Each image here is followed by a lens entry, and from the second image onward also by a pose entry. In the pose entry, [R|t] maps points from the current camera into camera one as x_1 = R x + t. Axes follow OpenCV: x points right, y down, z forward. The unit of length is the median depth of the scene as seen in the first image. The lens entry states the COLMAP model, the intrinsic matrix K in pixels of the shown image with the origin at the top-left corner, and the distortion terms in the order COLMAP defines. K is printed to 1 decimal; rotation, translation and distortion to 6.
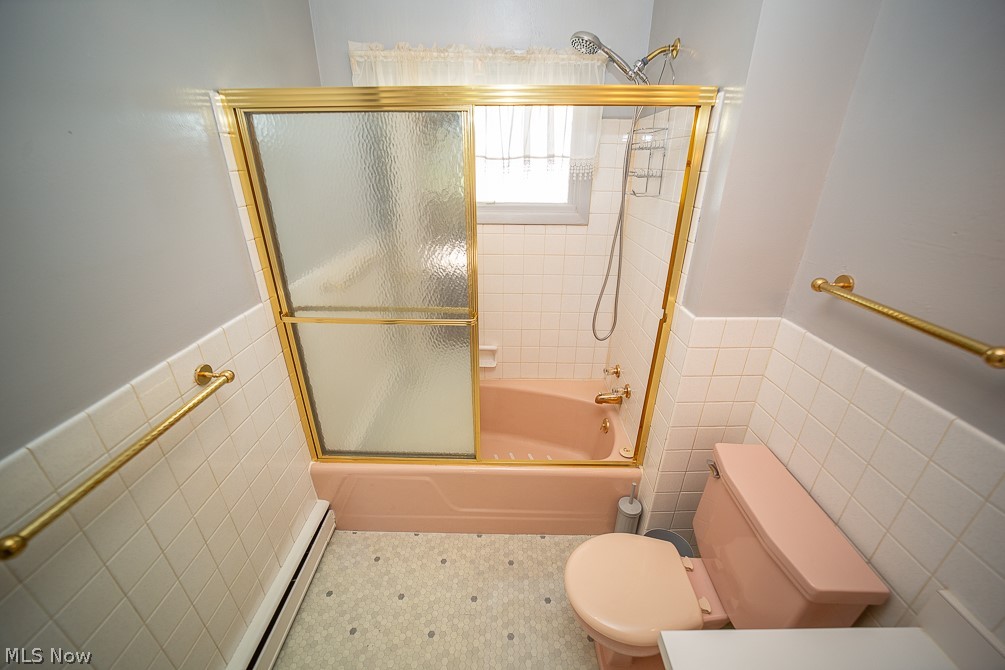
lens RADIAL K [[390.6, 0, 500.8], [0, 390.6, 339.1], [0, 0, 1]] dist [-0.046278, 0.013421]
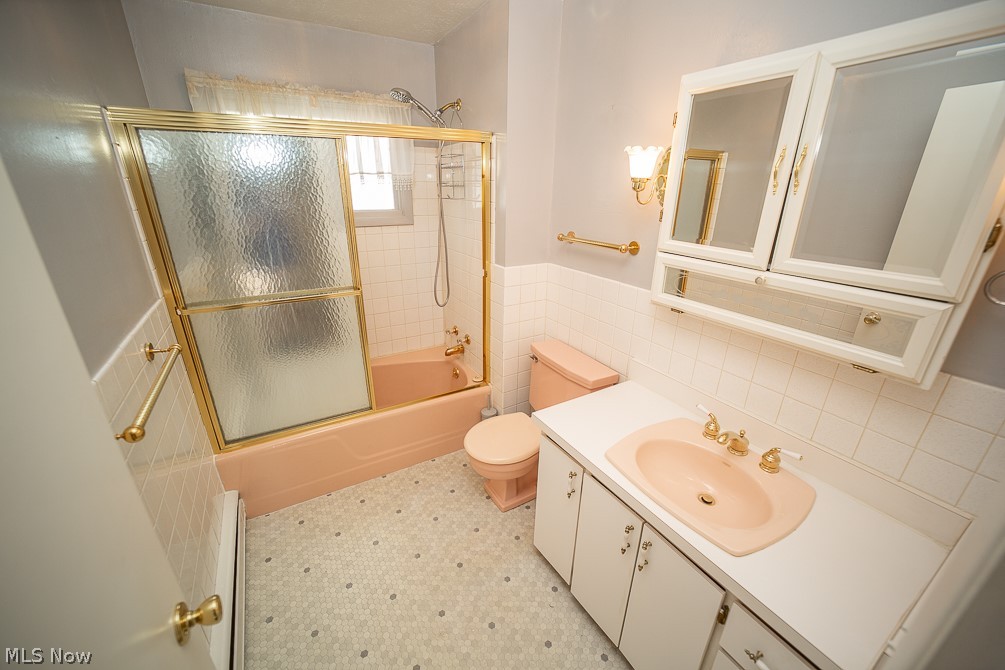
lens RADIAL K [[390.6, 0, 500.8], [0, 390.6, 339.1], [0, 0, 1]] dist [-0.046278, 0.013421]
pose [[0.858465, -0.183140, 0.479060, -0.275196], [0.206176, 0.978504, 0.004610, 0.174800], [-0.469606, 0.094813, 0.877770, -0.319728]]
